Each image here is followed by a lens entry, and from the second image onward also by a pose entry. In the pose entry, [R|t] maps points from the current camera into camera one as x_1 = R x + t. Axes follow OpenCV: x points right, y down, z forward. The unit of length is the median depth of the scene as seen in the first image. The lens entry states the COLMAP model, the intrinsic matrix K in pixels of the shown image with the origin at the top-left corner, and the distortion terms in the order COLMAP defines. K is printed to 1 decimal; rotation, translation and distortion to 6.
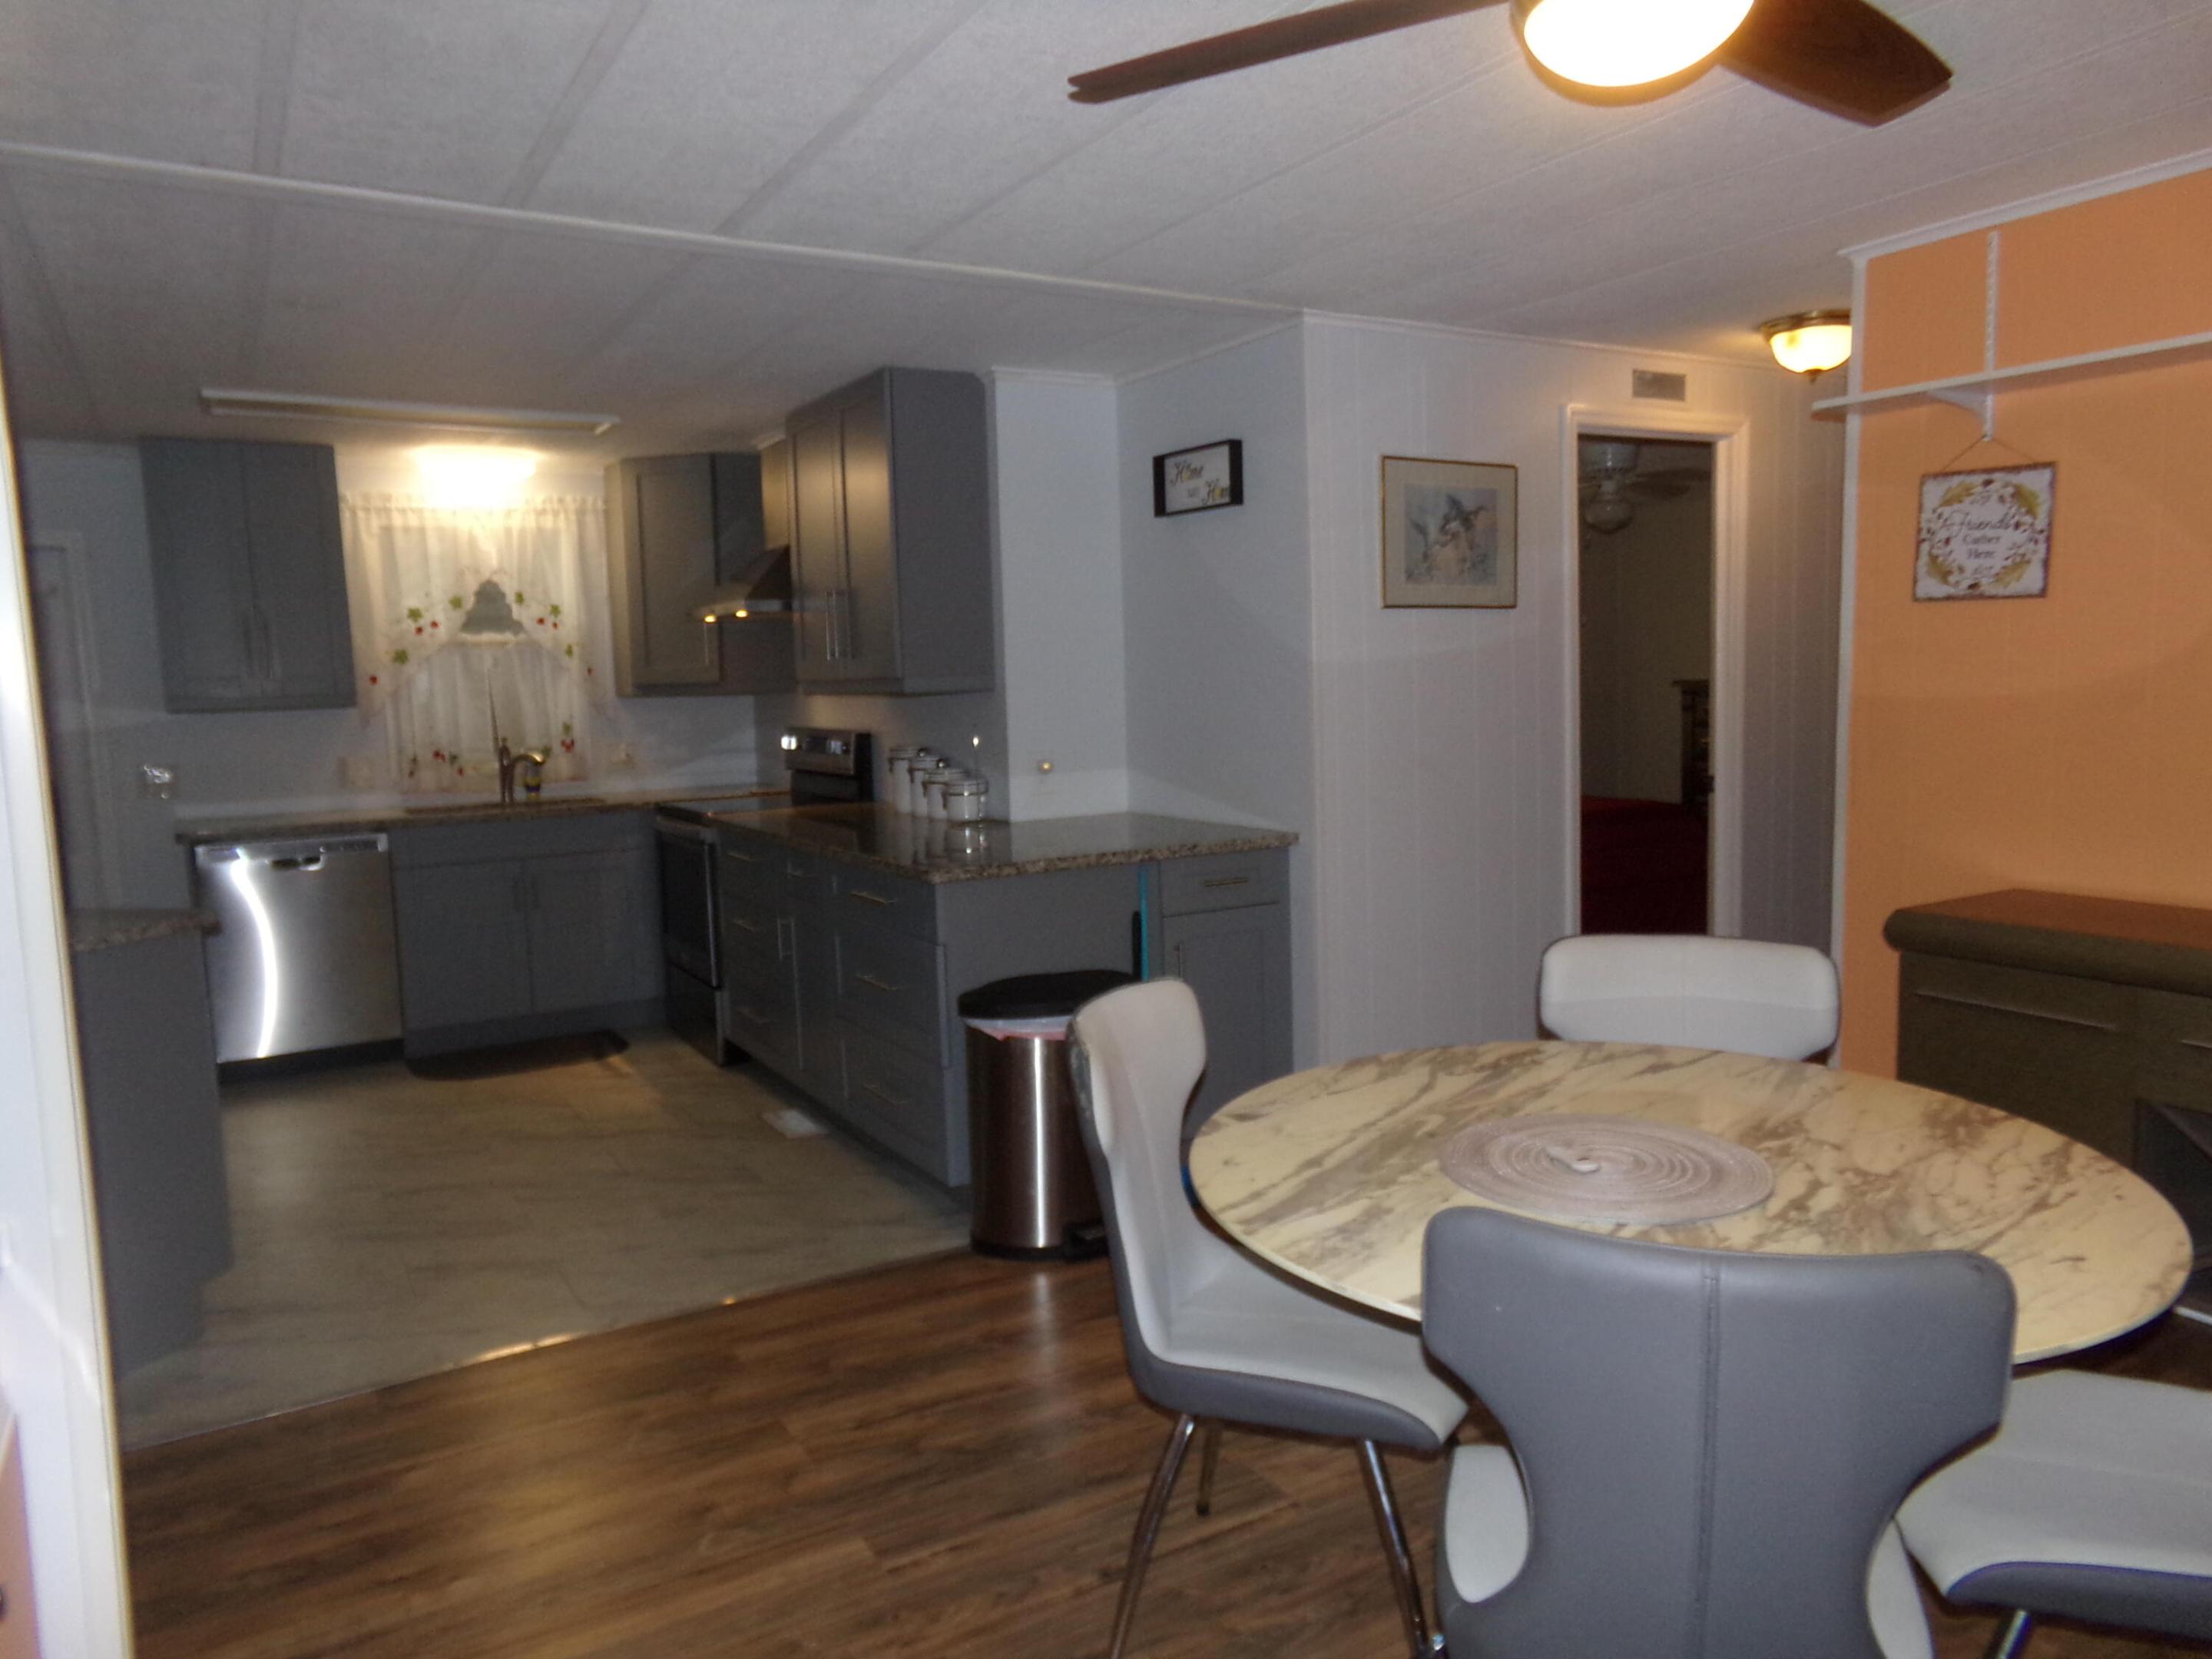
lens RADIAL K [[1561.0, 0, 1112.2], [0, 1561.0, 822.6], [0, 0, 1]] dist [-0.106324, 0.297690]
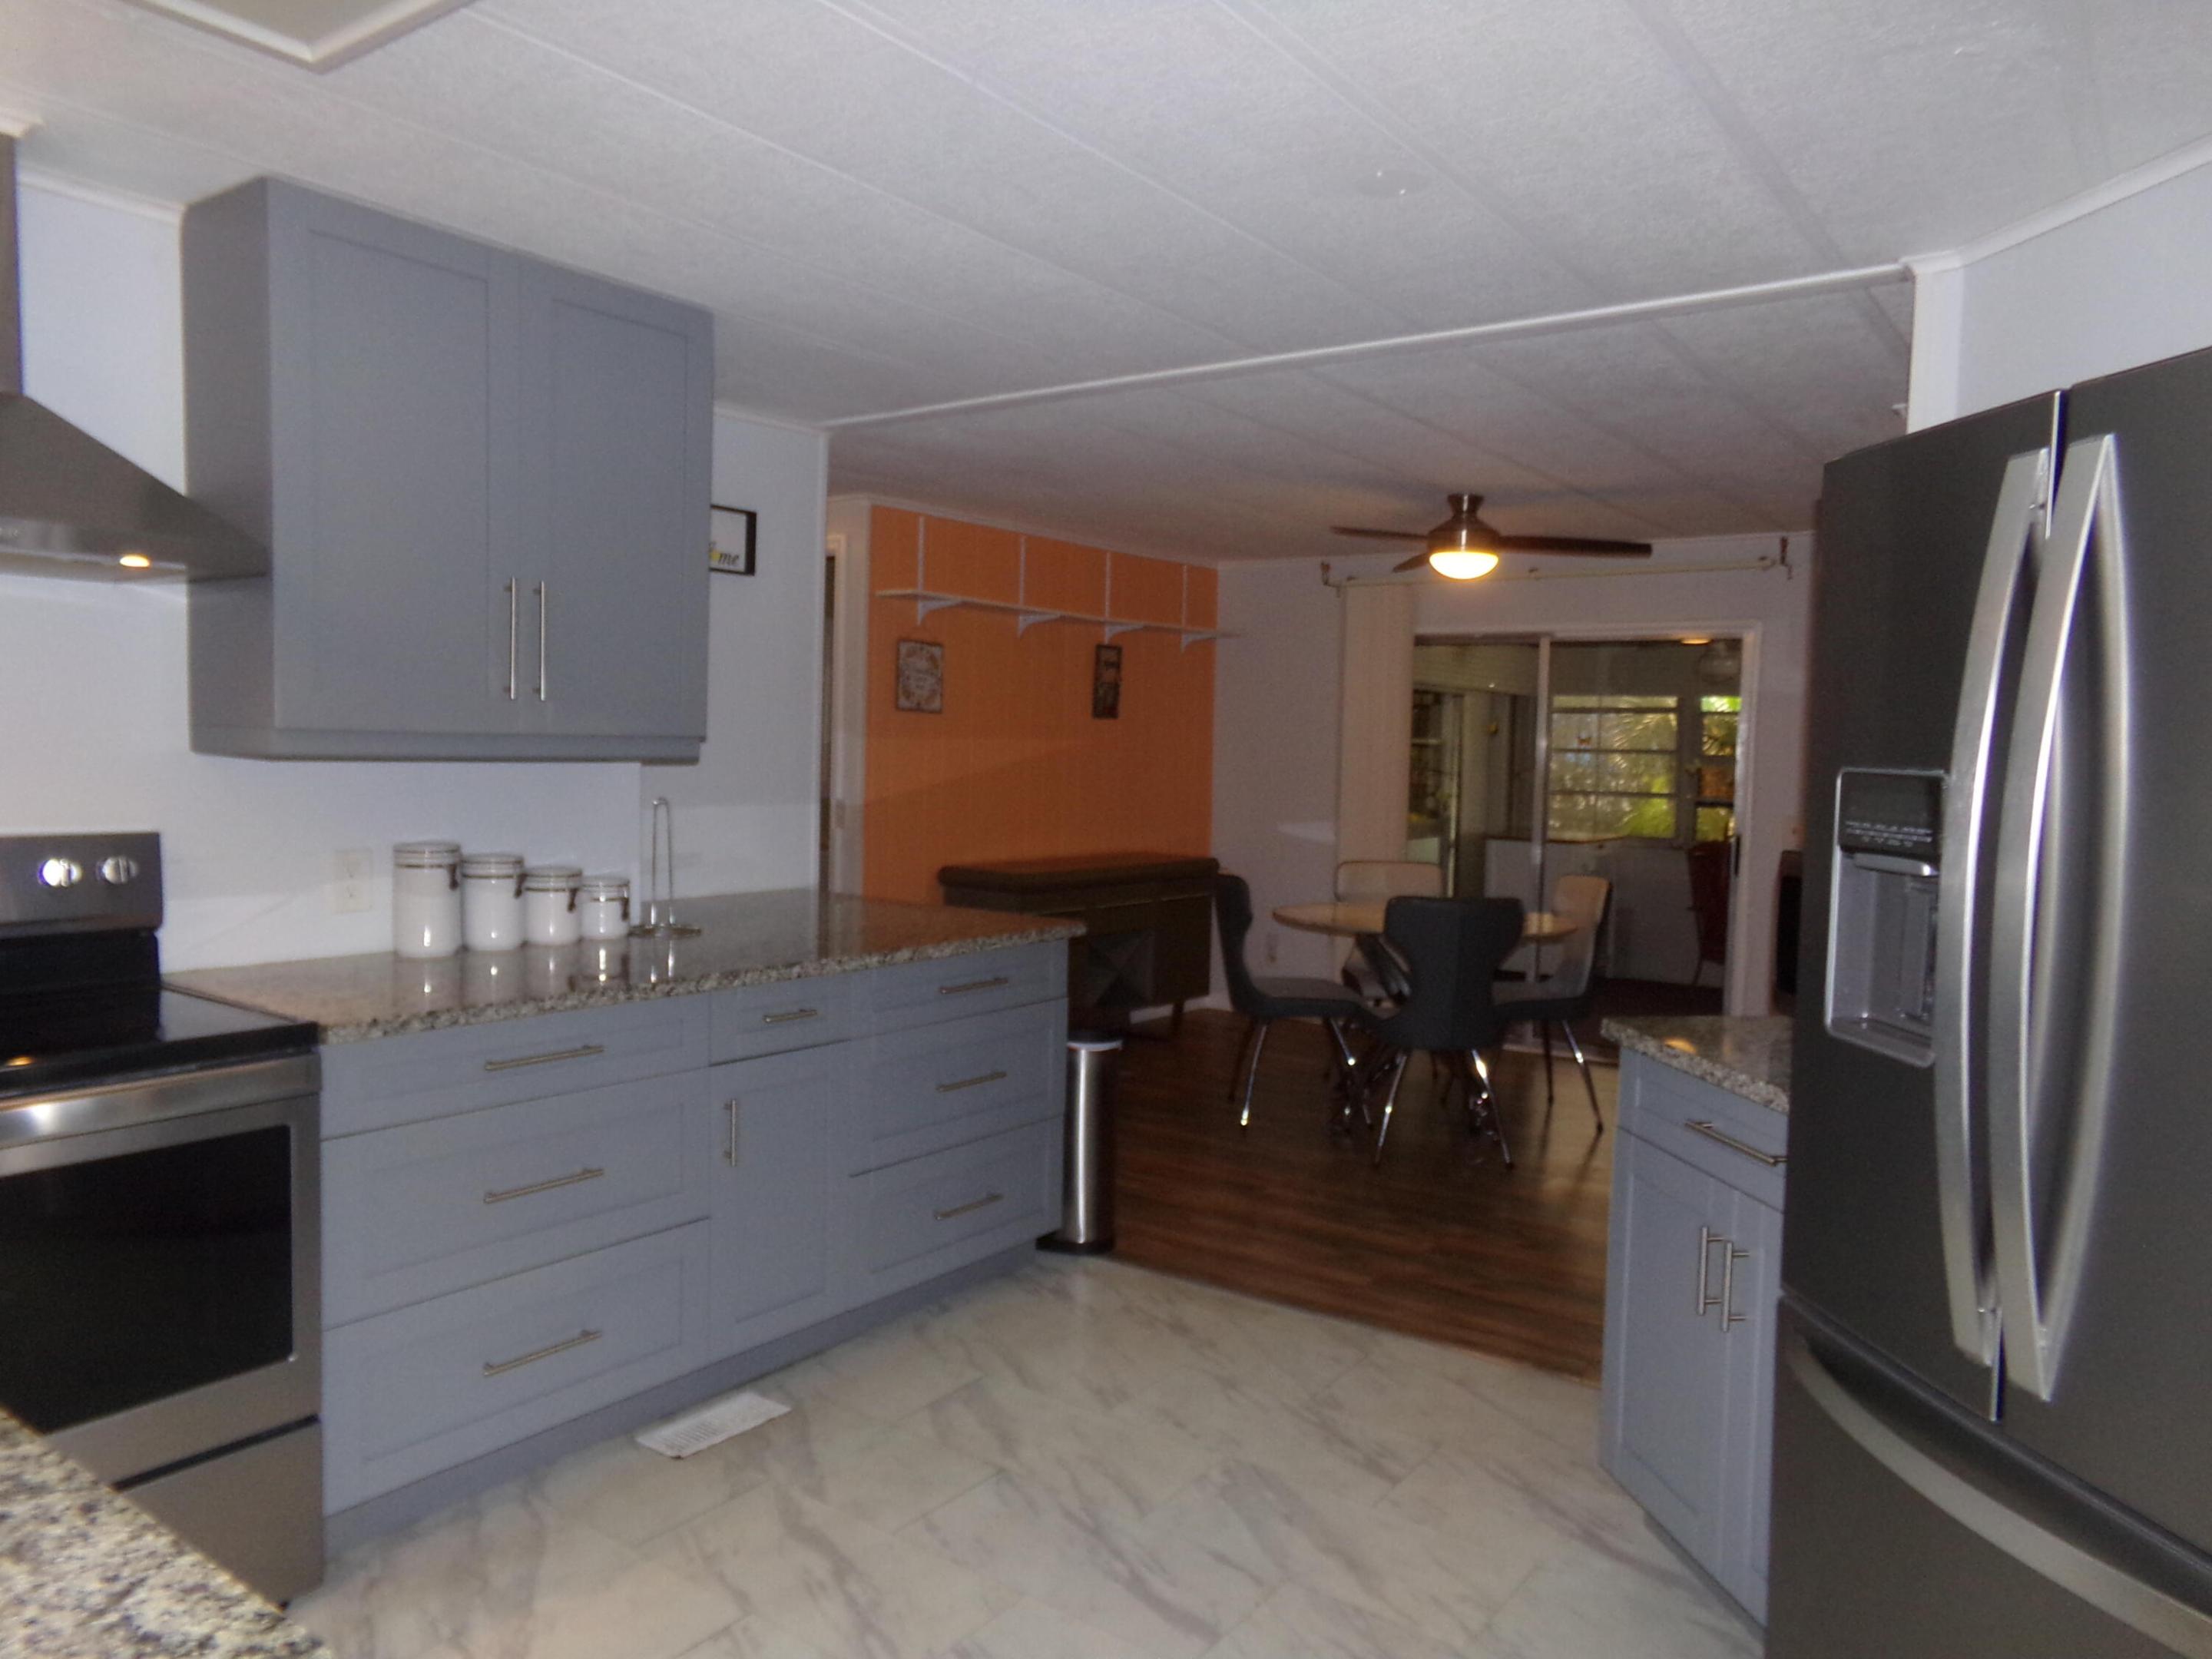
lens RADIAL K [[1561.0, 0, 1112.2], [0, 1561.0, 822.6], [0, 0, 1]] dist [-0.106324, 0.297690]
pose [[-0.400421, -0.030587, 0.915821, -0.662757], [0.079016, 0.994567, 0.067765, -0.065574], [-0.912918, 0.099499, -0.395829, 0.839209]]
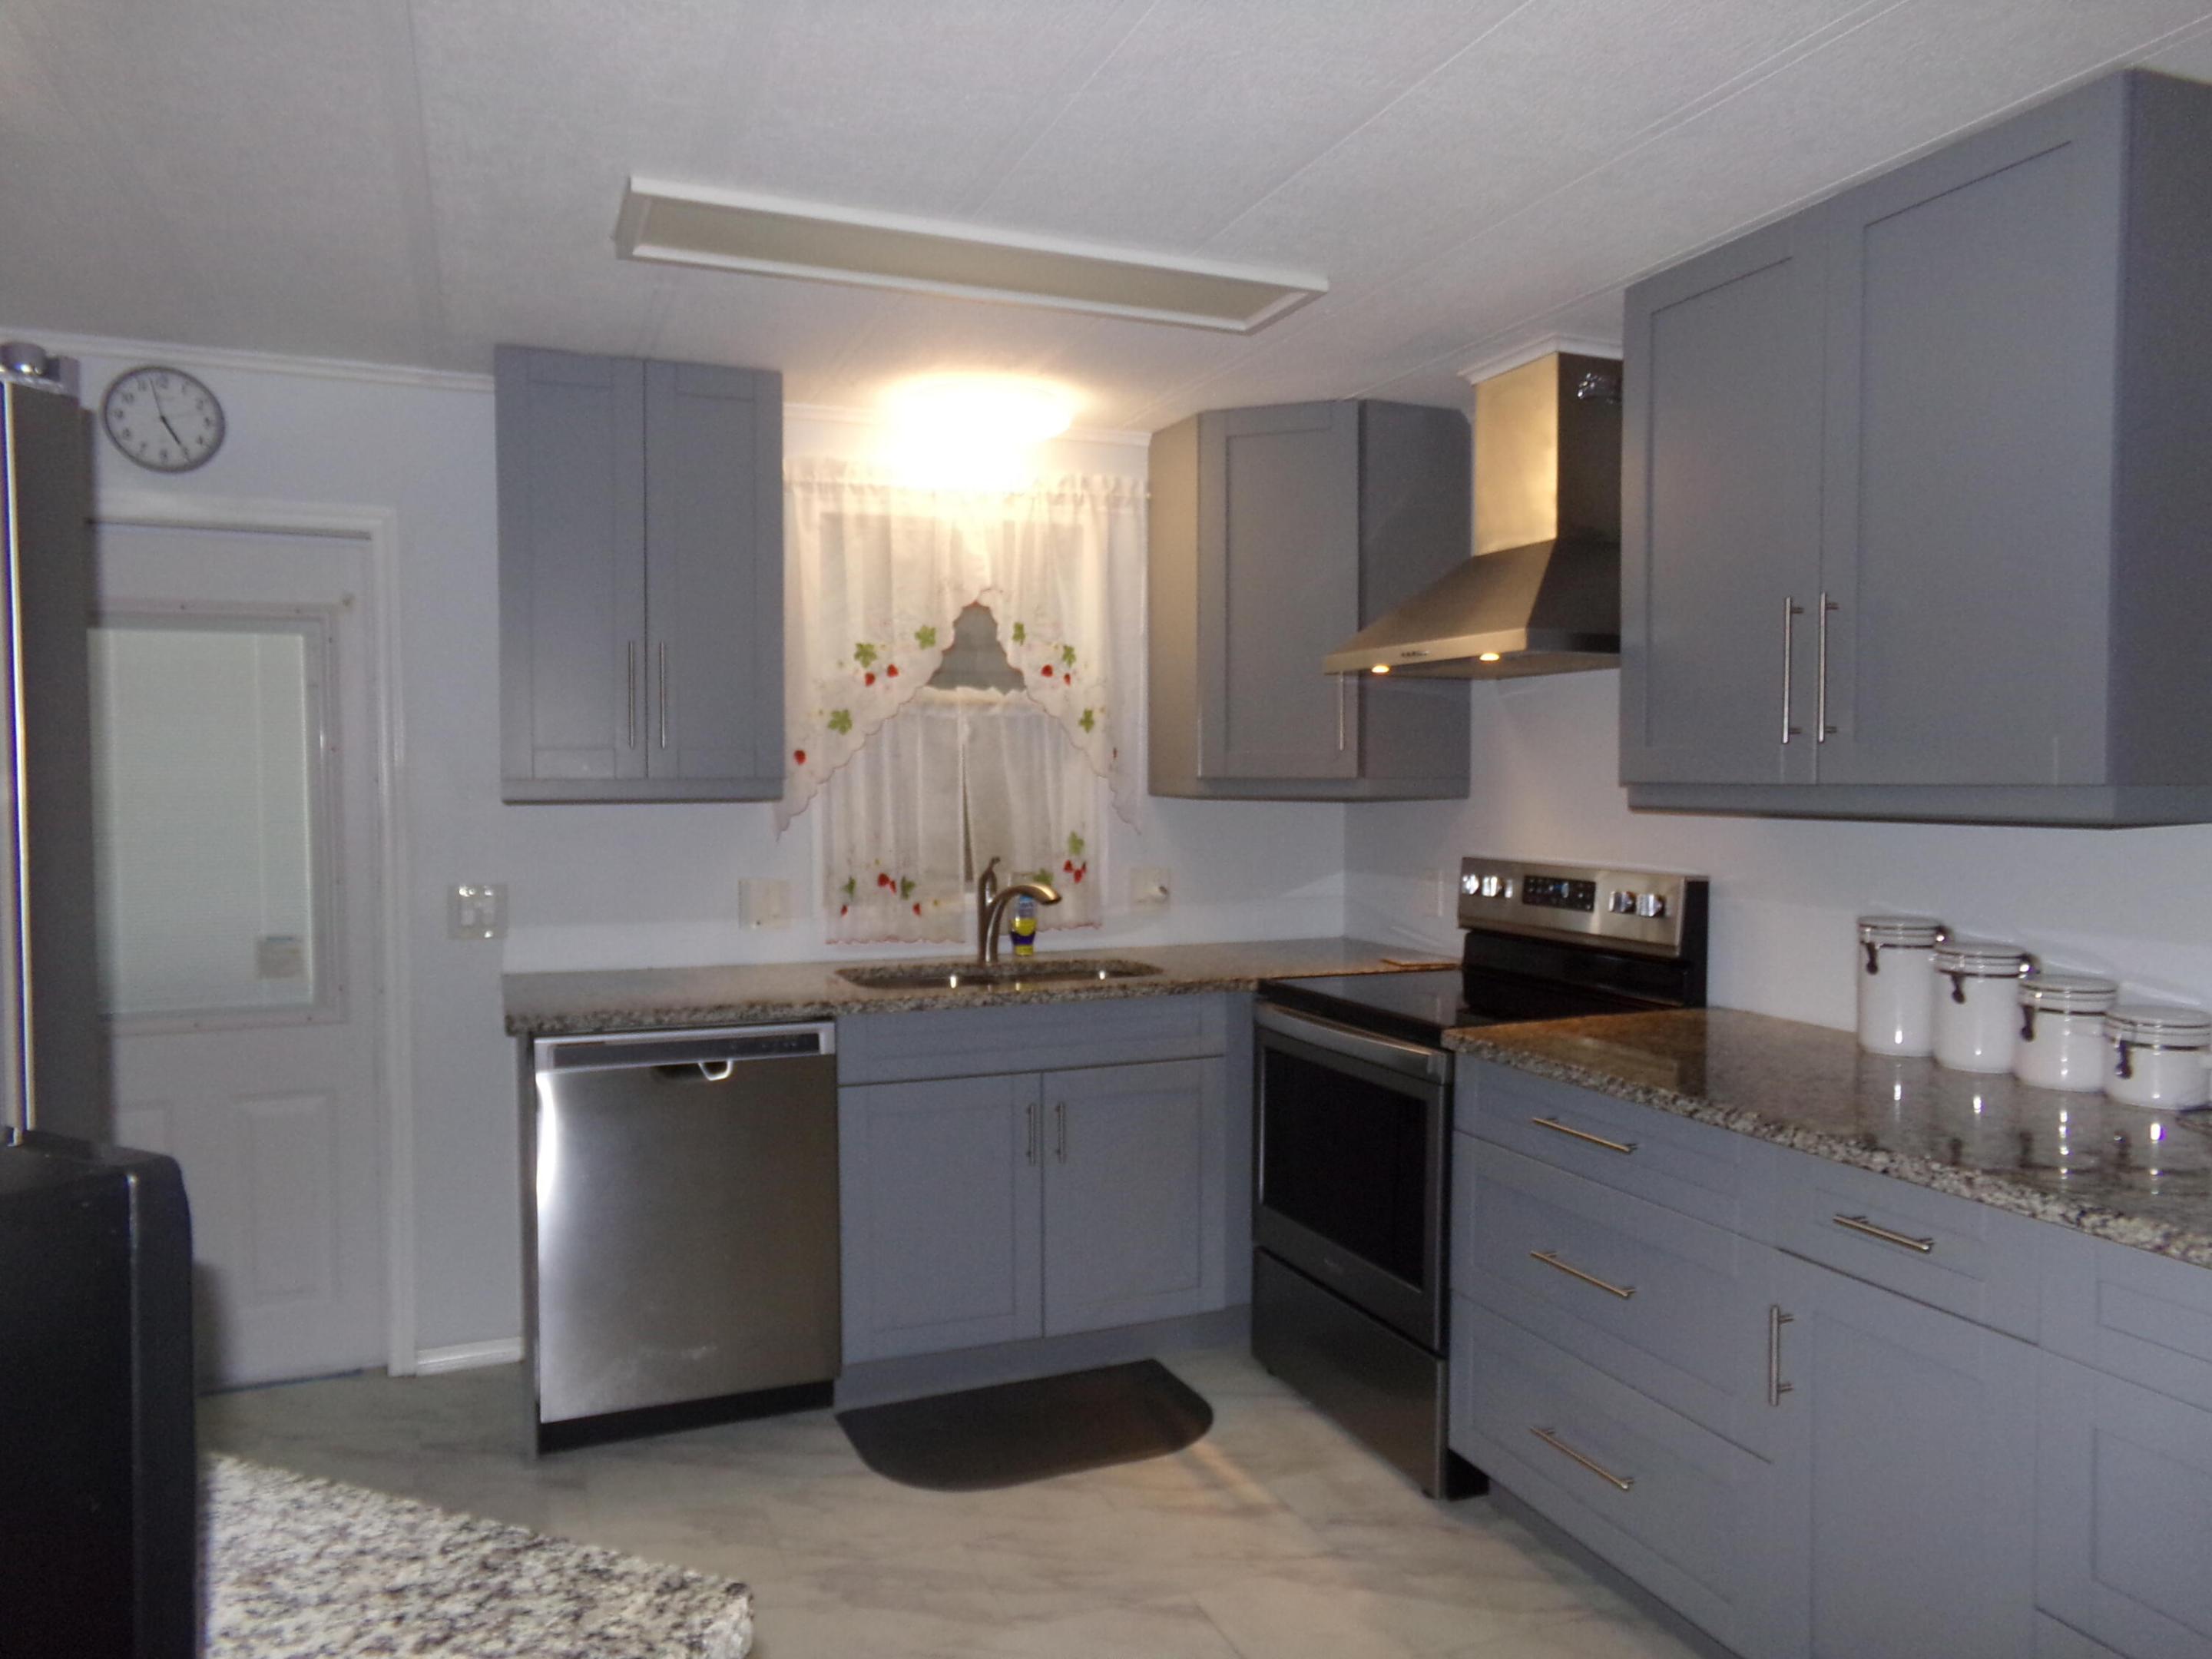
lens RADIAL K [[1561.0, 0, 1112.2], [0, 1561.0, 822.6], [0, 0, 1]] dist [-0.106324, 0.297690]
pose [[0.991190, 0.036403, -0.127345, -0.269154], [-0.044572, 0.997087, -0.061898, -0.032537], [0.124721, 0.067029, 0.989925, 0.397242]]
